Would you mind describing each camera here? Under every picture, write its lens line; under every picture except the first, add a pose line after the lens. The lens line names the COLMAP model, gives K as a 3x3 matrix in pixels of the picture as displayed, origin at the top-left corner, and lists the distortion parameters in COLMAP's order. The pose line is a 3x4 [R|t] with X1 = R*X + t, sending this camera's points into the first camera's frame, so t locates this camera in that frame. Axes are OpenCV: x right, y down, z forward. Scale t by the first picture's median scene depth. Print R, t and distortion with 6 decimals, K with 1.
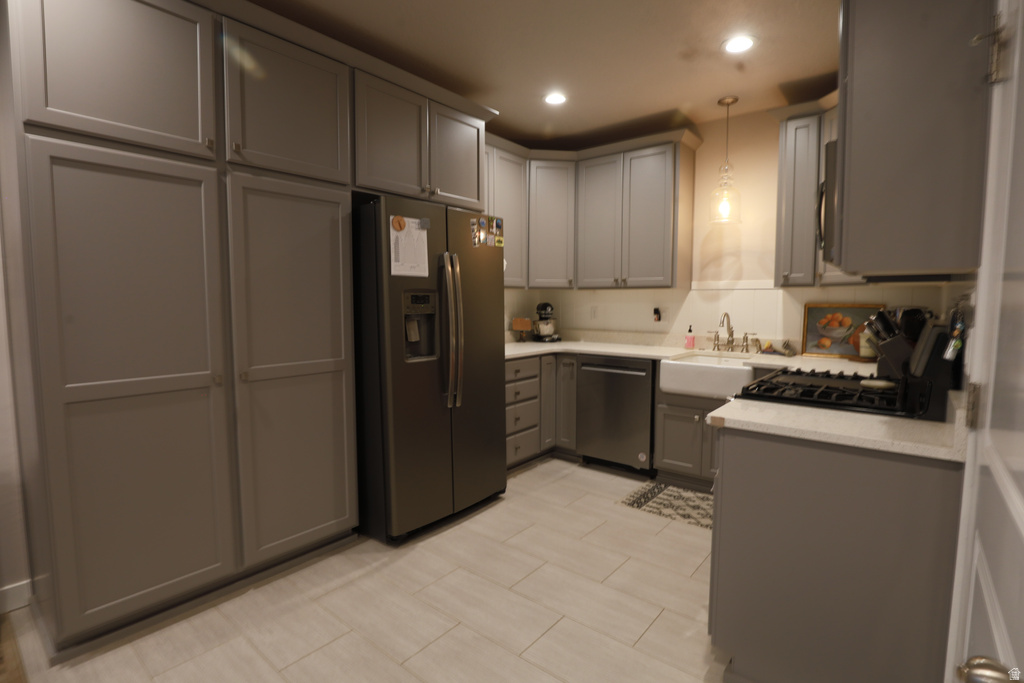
lens RADIAL K [[496.0, 0, 514.6], [0, 496.0, 341.7], [0, 0, 1]] dist [-0.038793, 0.009173]
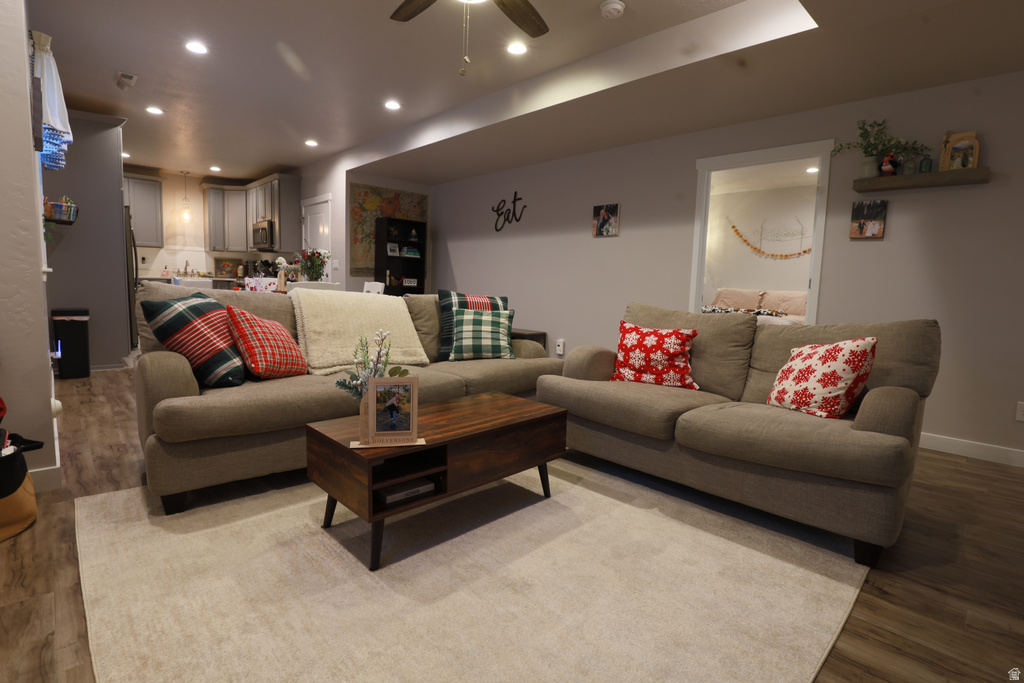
lens RADIAL K [[496.0, 0, 514.6], [0, 496.0, 341.7], [0, 0, 1]] dist [-0.038793, 0.009173]
pose [[0.121138, -0.113198, 0.986160, -1.840615], [0.047327, 0.993005, 0.108170, 0.160382], [-0.991507, 0.033569, 0.125648, -0.902115]]
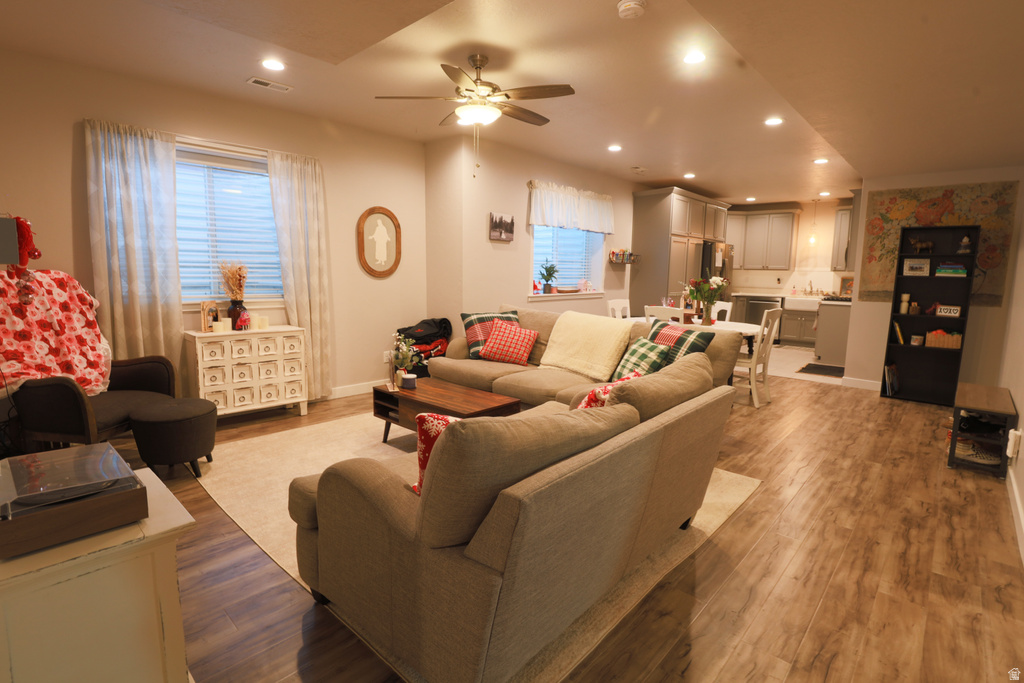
lens RADIAL K [[496.0, 0, 514.6], [0, 496.0, 341.7], [0, 0, 1]] dist [-0.038793, 0.009173]
pose [[0.998135, 0.022293, -0.056821, -1.024017], [-0.018890, 0.998036, 0.059724, 0.146184], [0.058041, -0.058539, 0.996596, -1.768816]]
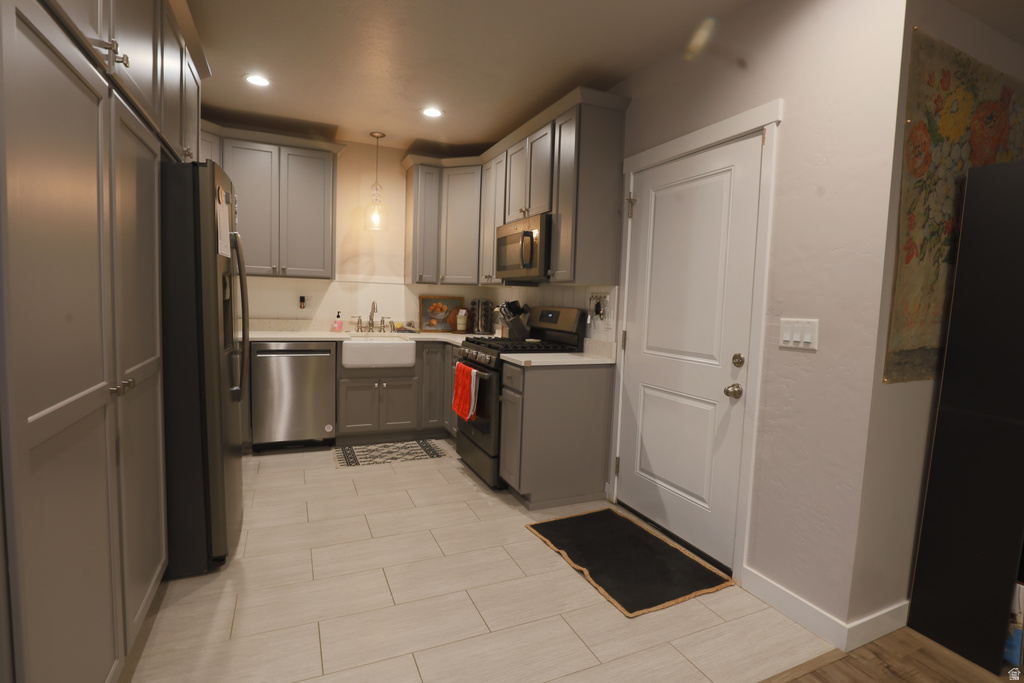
lens RADIAL K [[496.0, 0, 514.6], [0, 496.0, 341.7], [0, 0, 1]] dist [-0.038793, 0.009173]
pose [[0.442988, -0.060608, 0.894476, -0.579416], [0.039067, 0.998070, 0.048280, -0.002641], [-0.895676, 0.013557, 0.444501, 0.116713]]
